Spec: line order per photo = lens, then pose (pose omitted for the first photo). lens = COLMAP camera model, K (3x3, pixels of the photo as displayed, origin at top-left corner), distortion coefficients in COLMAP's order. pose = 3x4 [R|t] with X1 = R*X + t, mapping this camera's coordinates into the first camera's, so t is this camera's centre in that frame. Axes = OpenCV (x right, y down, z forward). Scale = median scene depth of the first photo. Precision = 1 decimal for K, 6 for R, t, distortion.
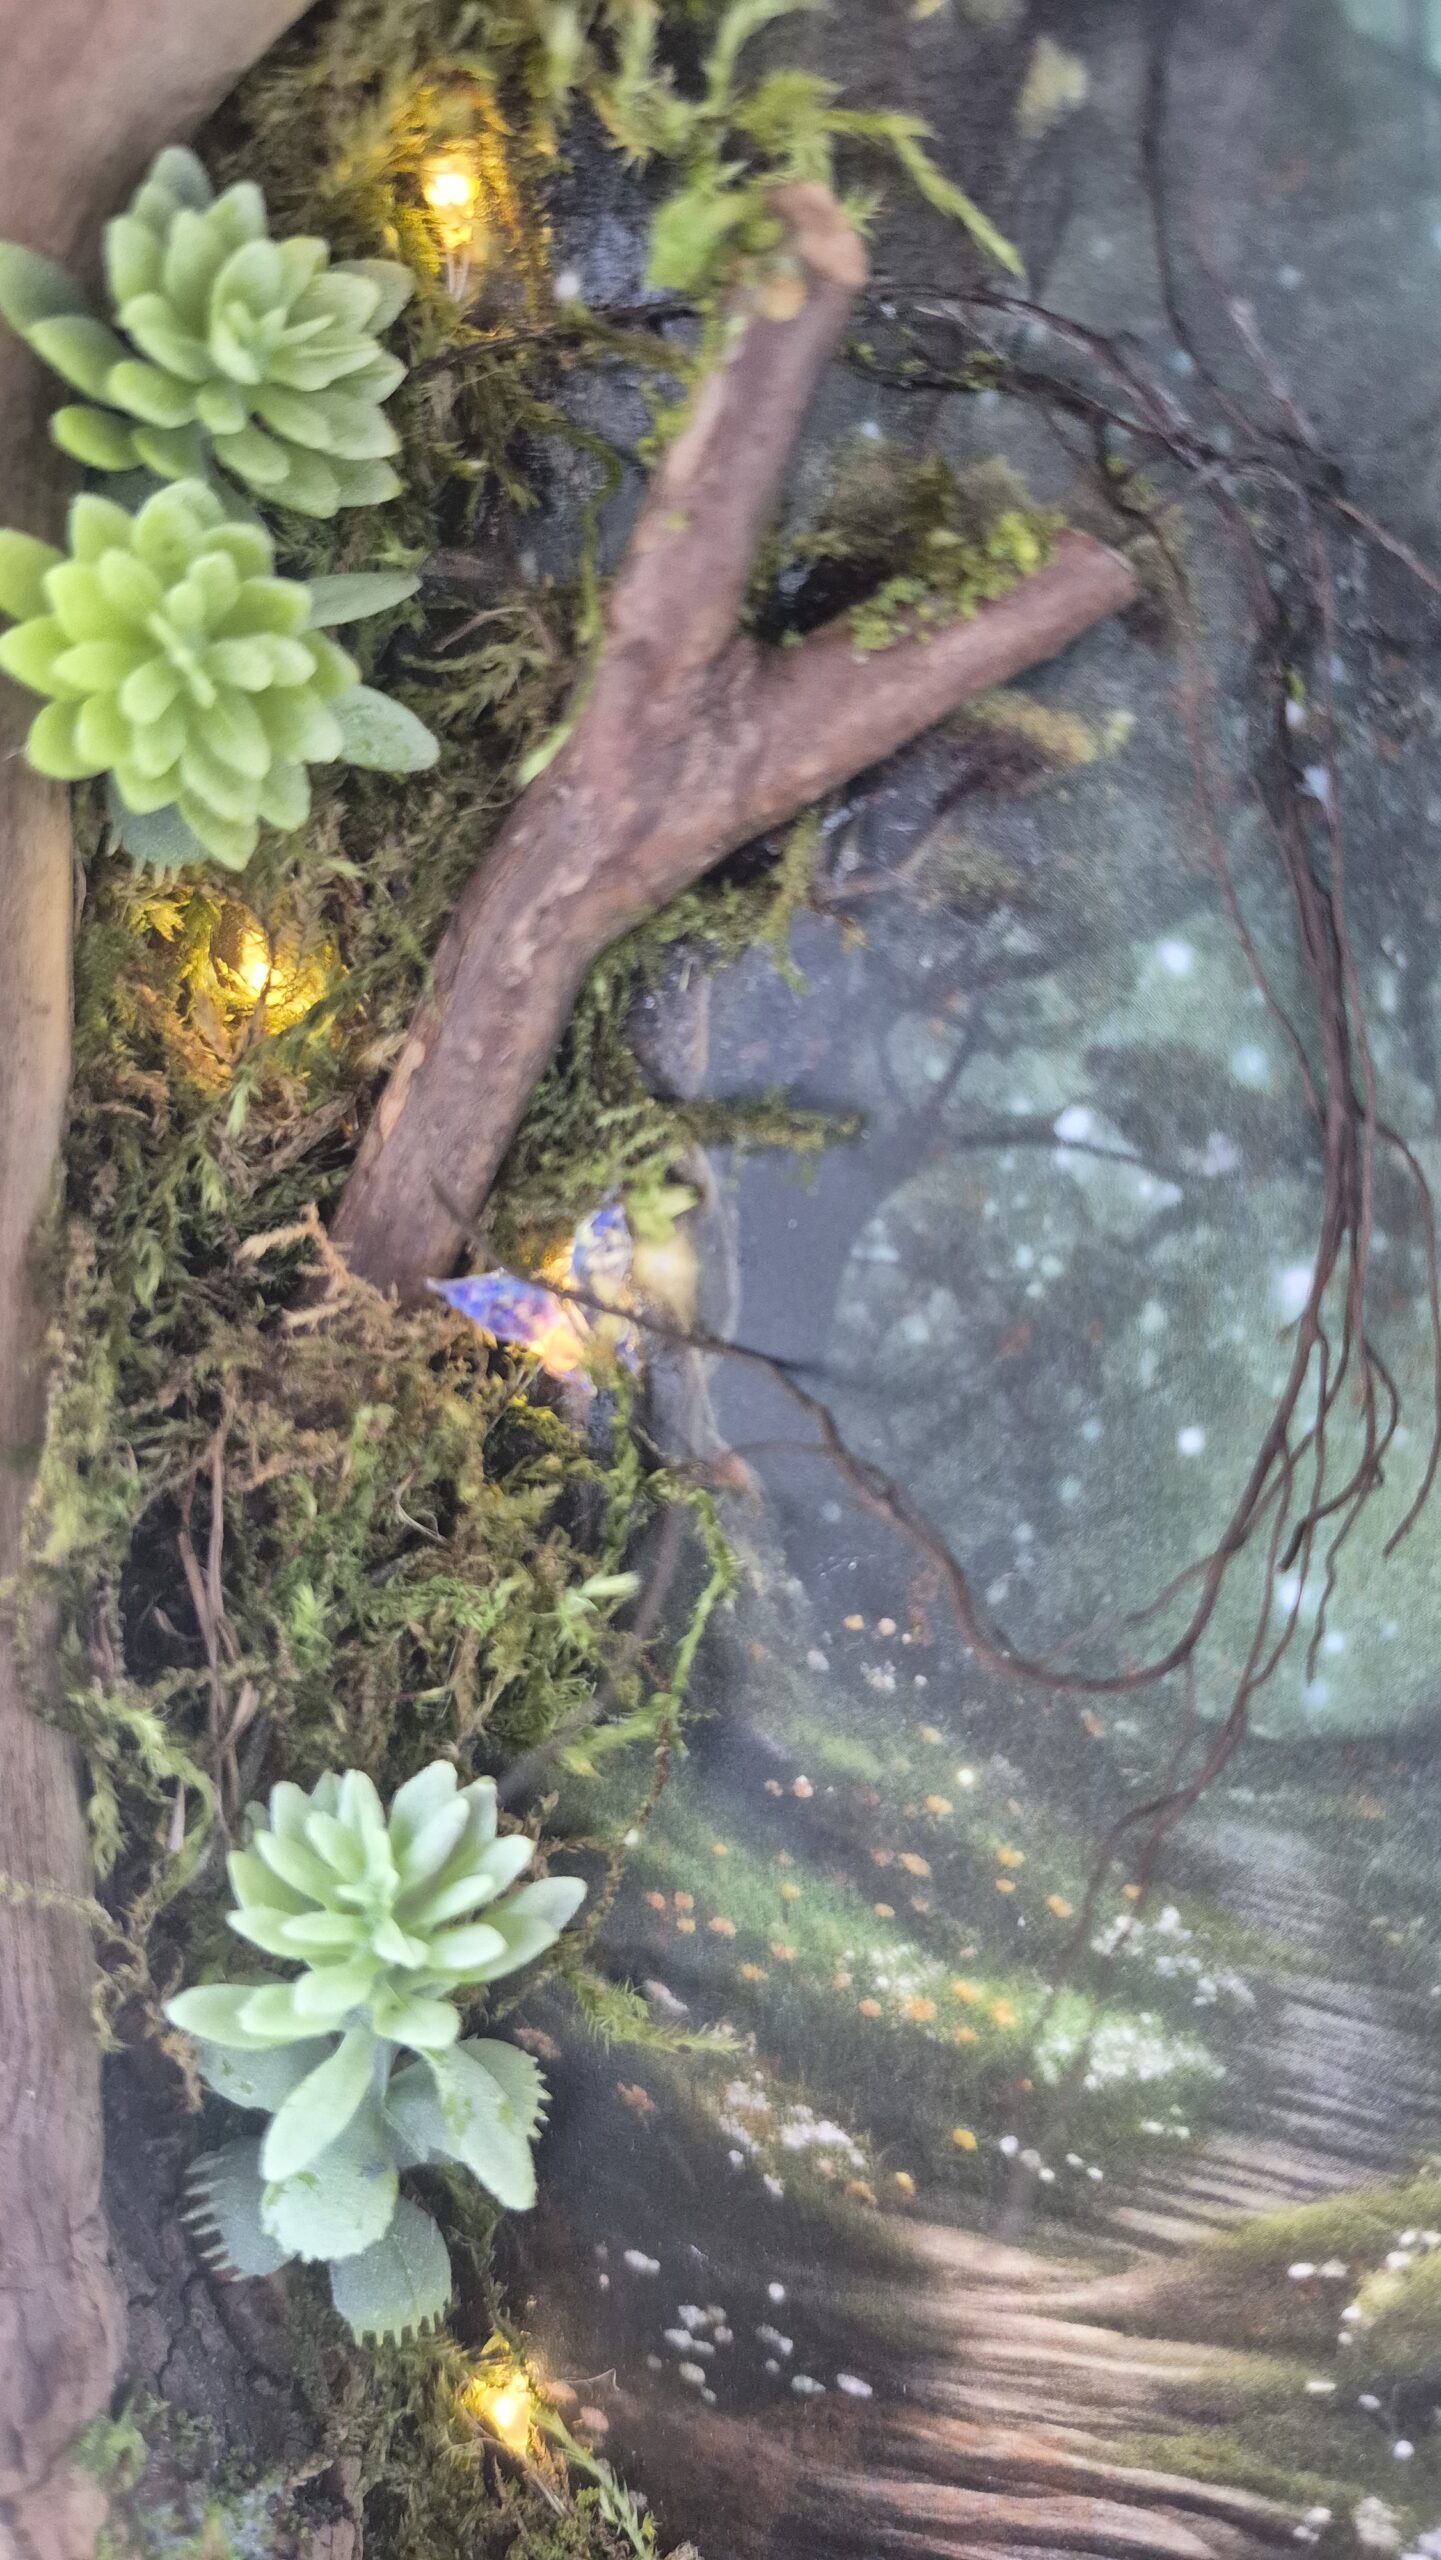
lens RADIAL K [[1874.4, 0, 733.1], [0, 1874.4, 1266.0], [0, 0, 1]] dist [0.060953, -0.190653]
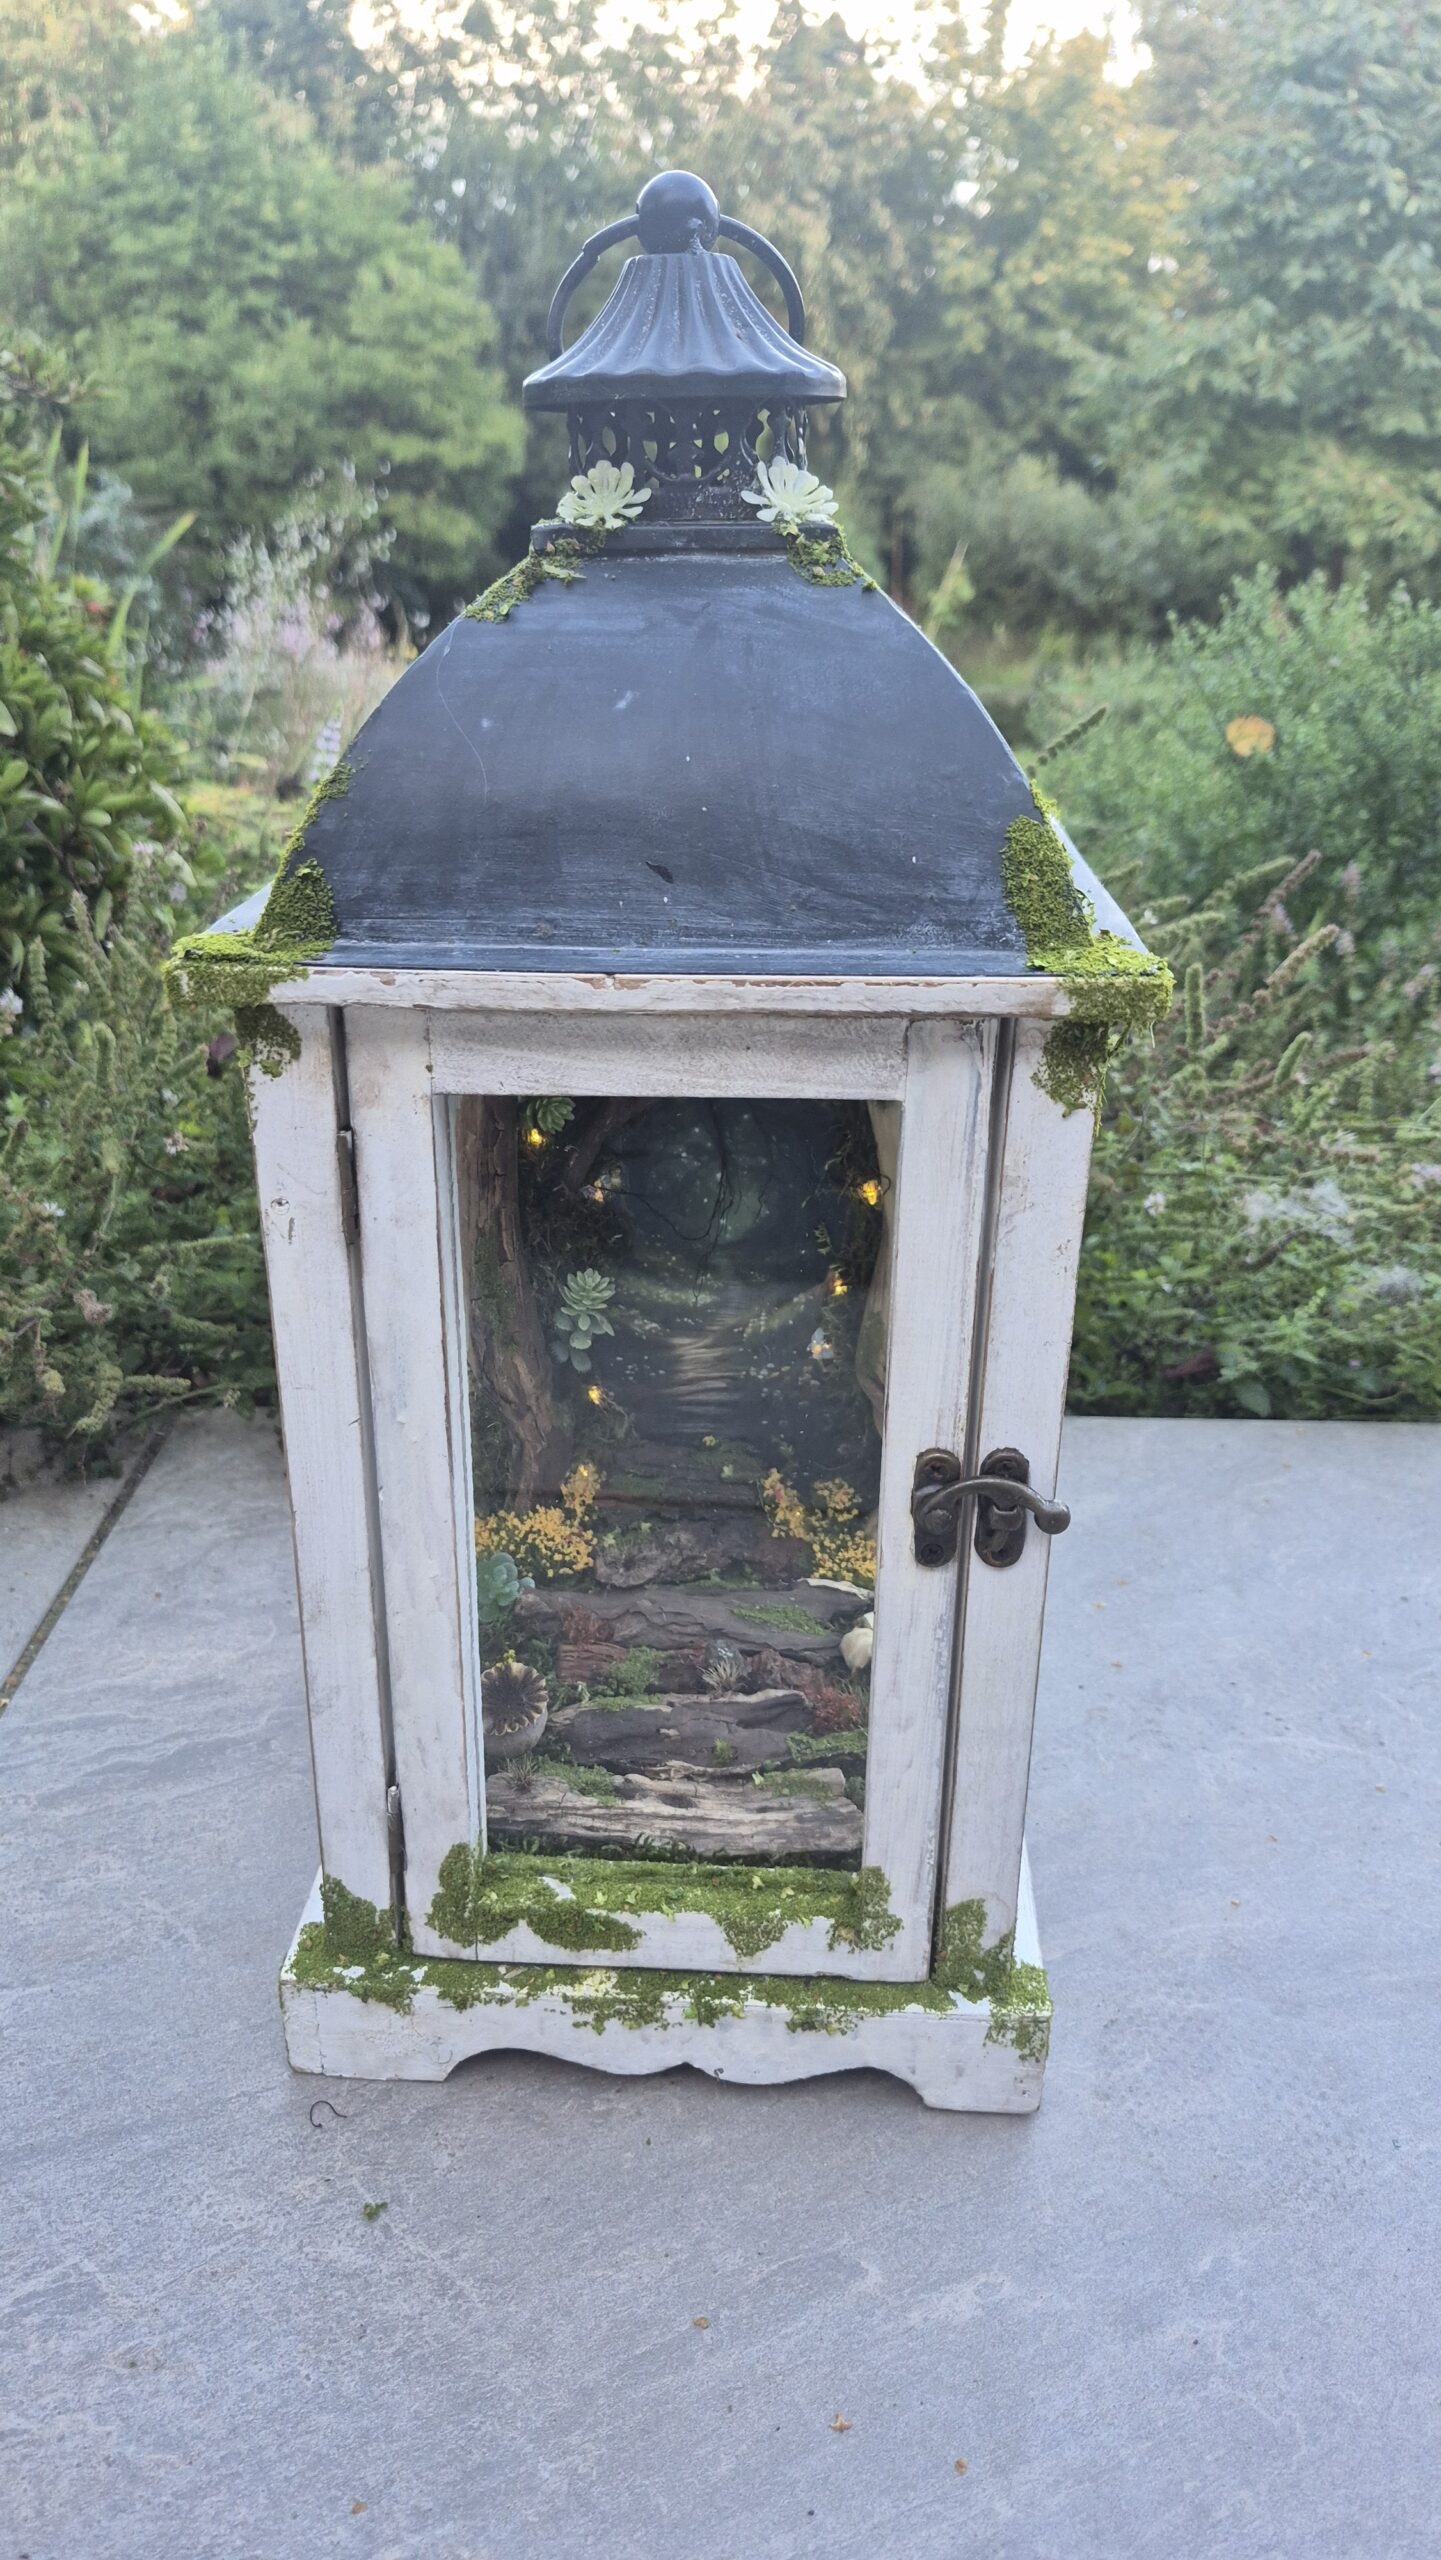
lens RADIAL K [[1769.5, 0, 722.3], [0, 1769.5, 1234.7], [0, 0, 1]] dist [0.067537, 0.000333]
pose [[0.955802, -0.142279, 0.257293, -1.199185], [0.092008, 0.975902, 0.197861, -0.925551], [-0.279244, -0.165443, 0.945860, -4.474150]]
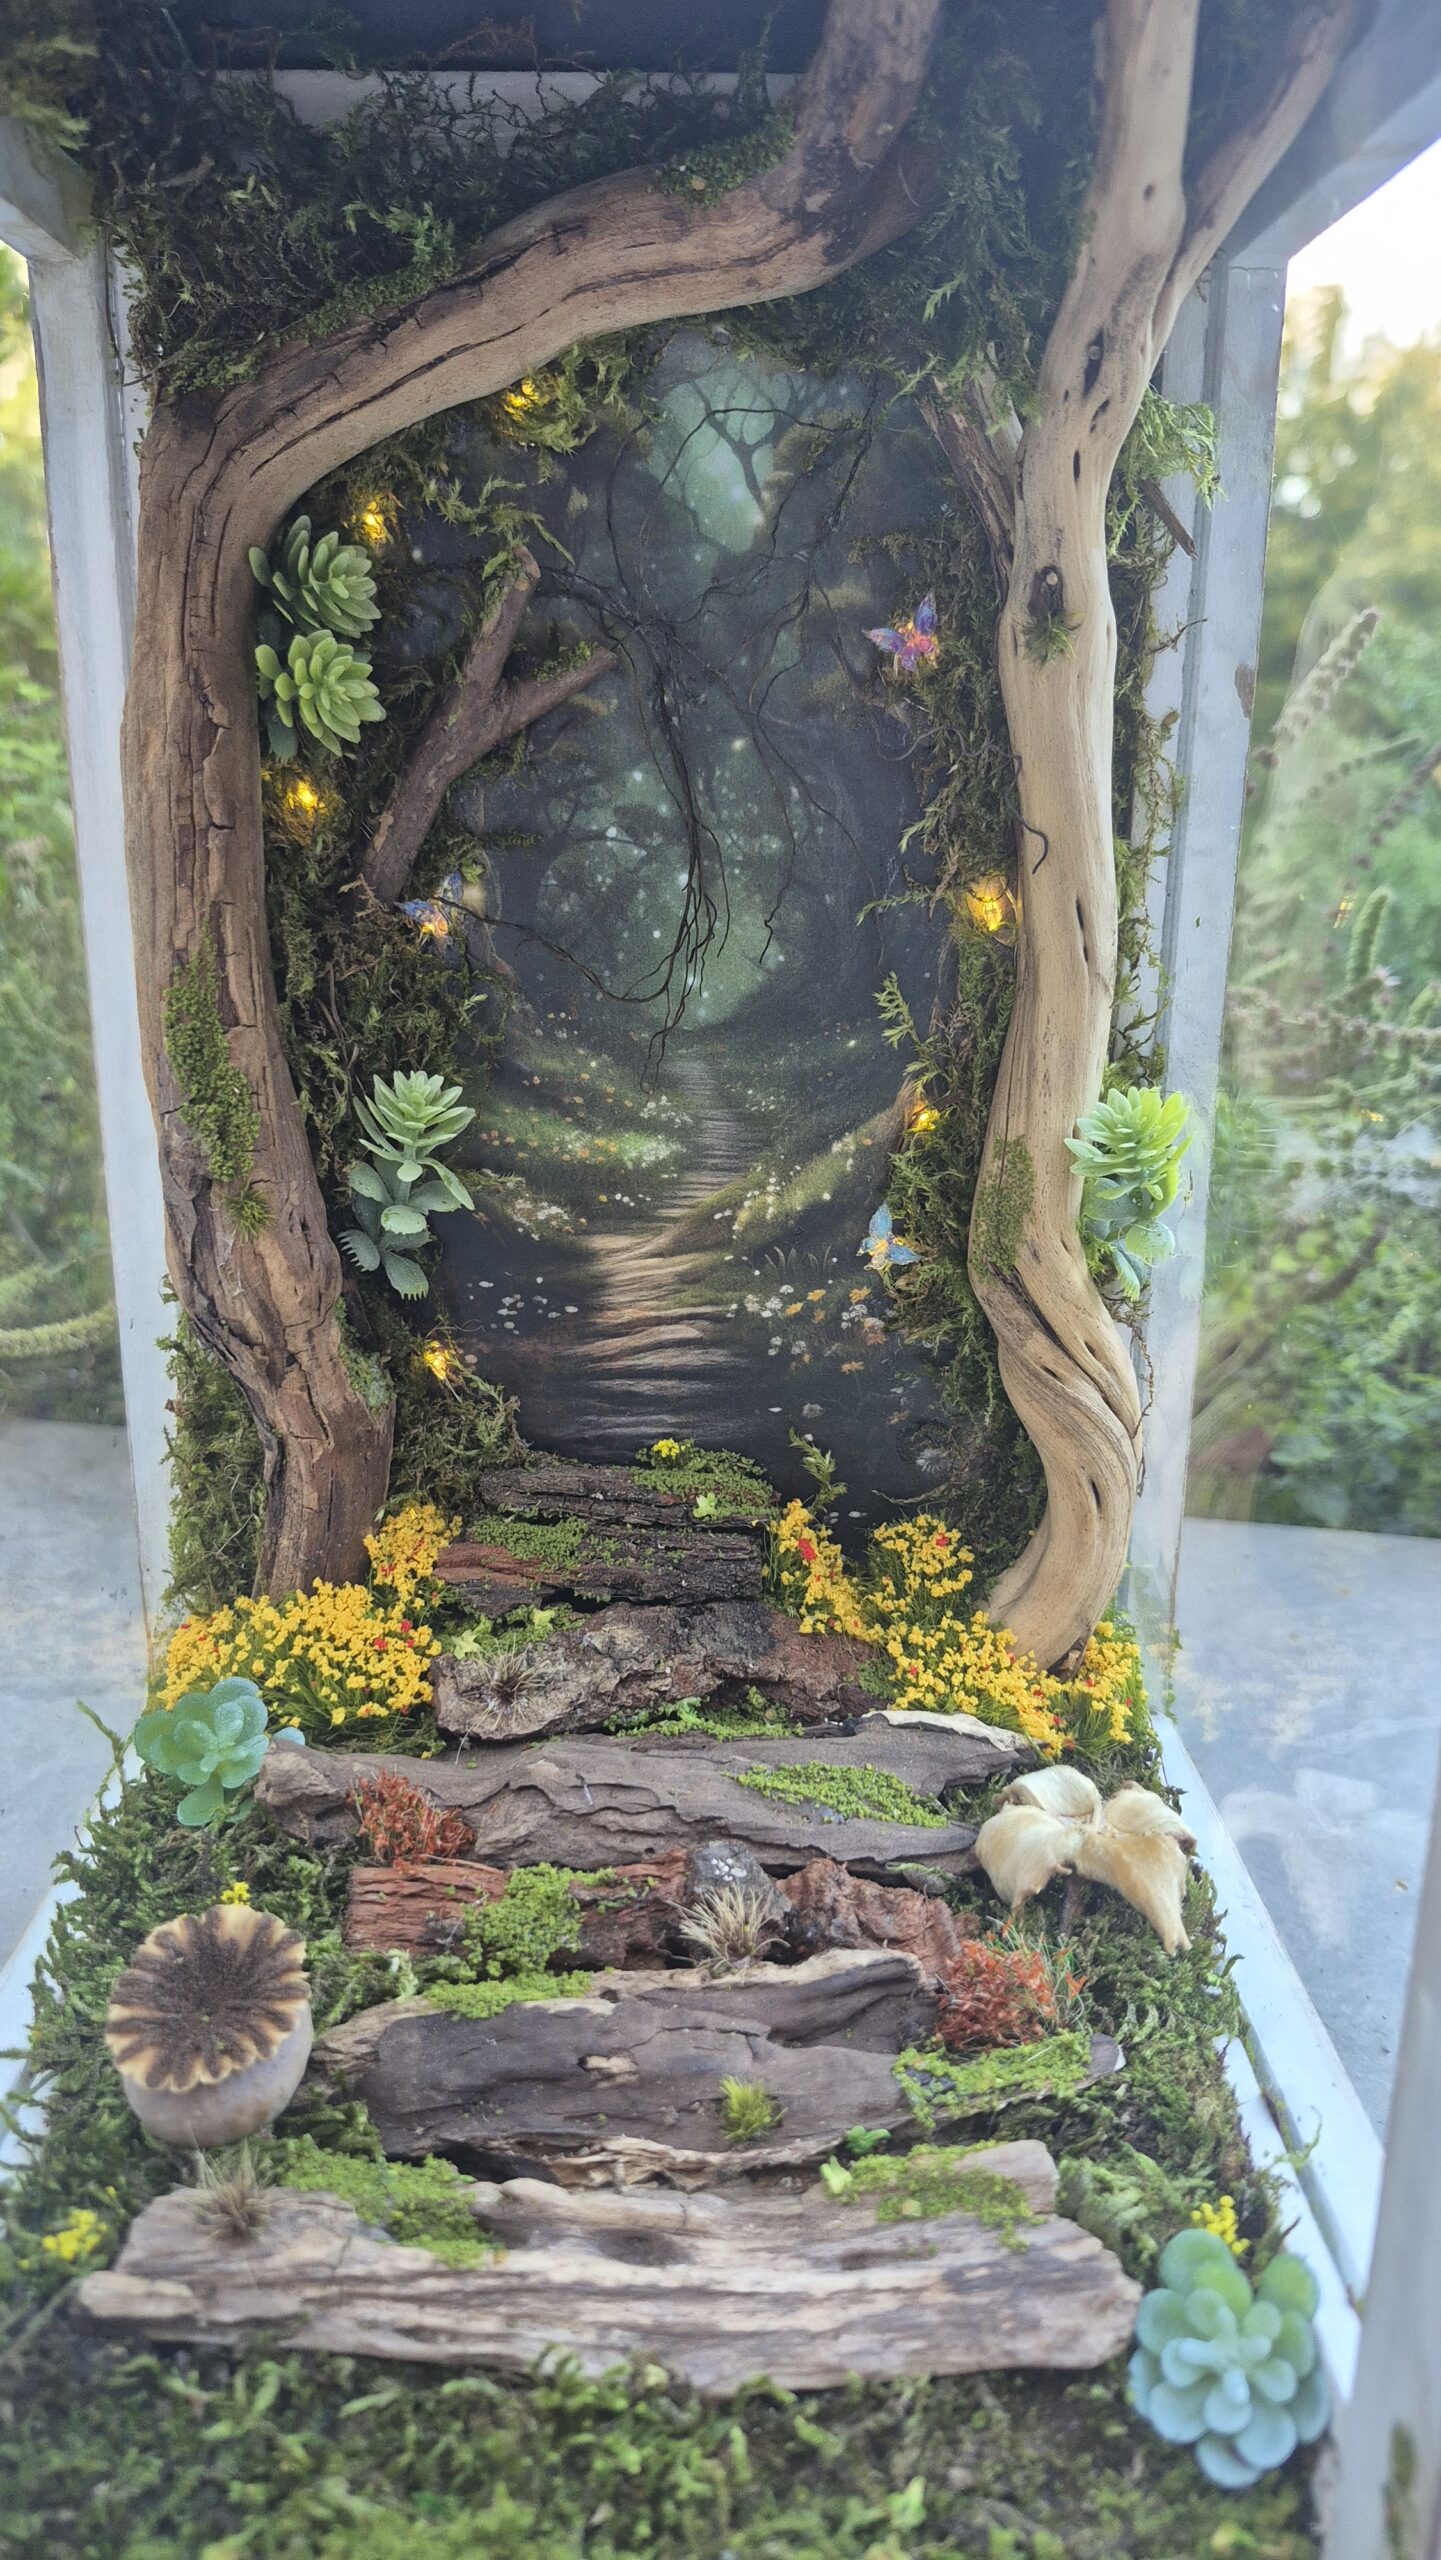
lens RADIAL K [[1823.6, 0, 720.4], [0, 1823.6, 1262.8], [0, 0, 1]] dist [0.130982, -0.266521]
pose [[0.934159, -0.123705, 0.334729, -0.718268], [0.103460, 0.991592, 0.077725, 0.392787], [-0.341530, -0.037976, 0.939103, -1.853369]]
